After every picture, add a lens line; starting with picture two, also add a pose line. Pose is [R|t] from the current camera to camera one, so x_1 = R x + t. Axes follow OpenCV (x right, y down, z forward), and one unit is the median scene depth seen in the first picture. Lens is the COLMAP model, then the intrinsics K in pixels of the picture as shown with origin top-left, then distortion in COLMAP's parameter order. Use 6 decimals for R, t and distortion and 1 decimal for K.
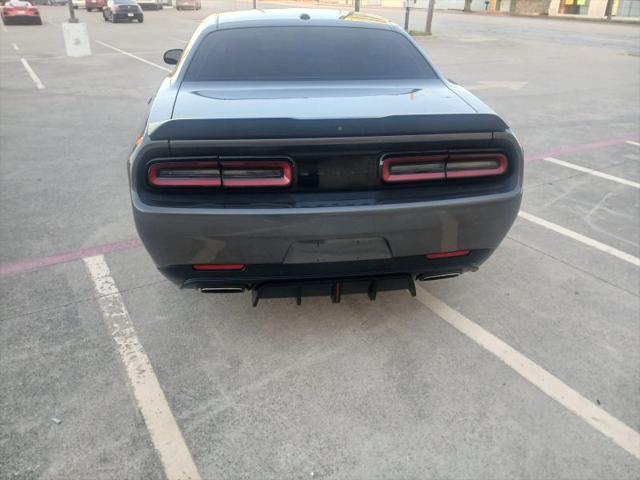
lens RADIAL K [[514.3, 0, 332.7], [0, 514.3, 226.2], [0, 0, 1]] dist [0.003007, -0.002262]
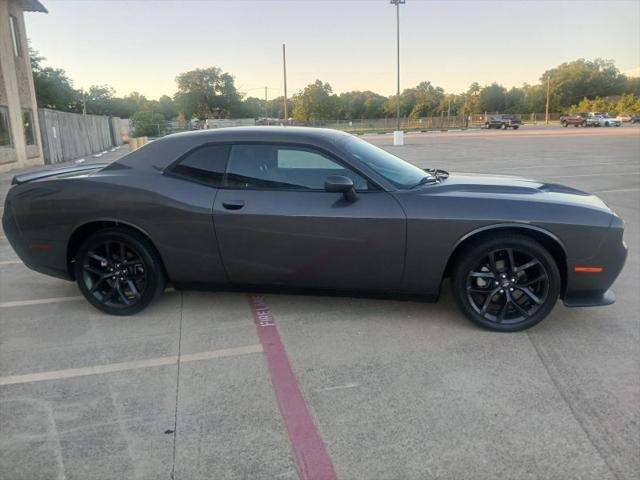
lens RADIAL K [[508.4, 0, 325.5], [0, 508.4, 243.3], [0, 0, 1]] dist [0.010278, -0.062029]
pose [[-0.302041, 0.217463, -0.928160, 0.940722], [-0.368866, 0.871132, 0.324139, -0.554544], [0.879038, 0.440270, -0.182903, 1.320309]]
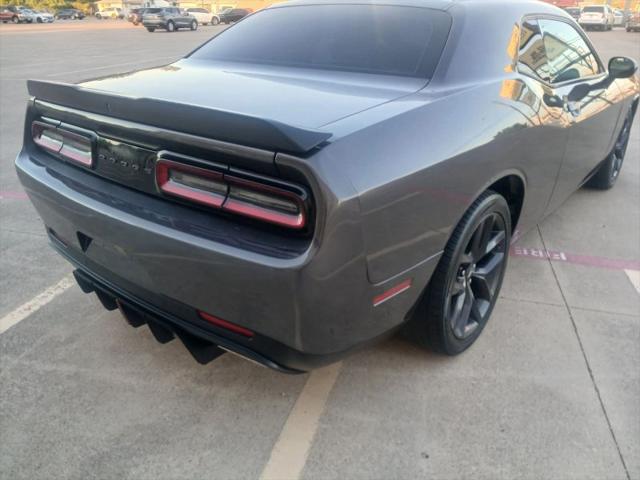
lens RADIAL K [[517.4, 0, 320.0], [0, 517.4, 240.0], [0, 0, 1]] dist [-0.039998, 0.018847]
pose [[0.682078, 0.291052, -0.670864, 0.408034], [-0.298699, 0.948250, 0.107704, -0.087834], [0.667495, 0.126924, 0.733718, 0.331983]]
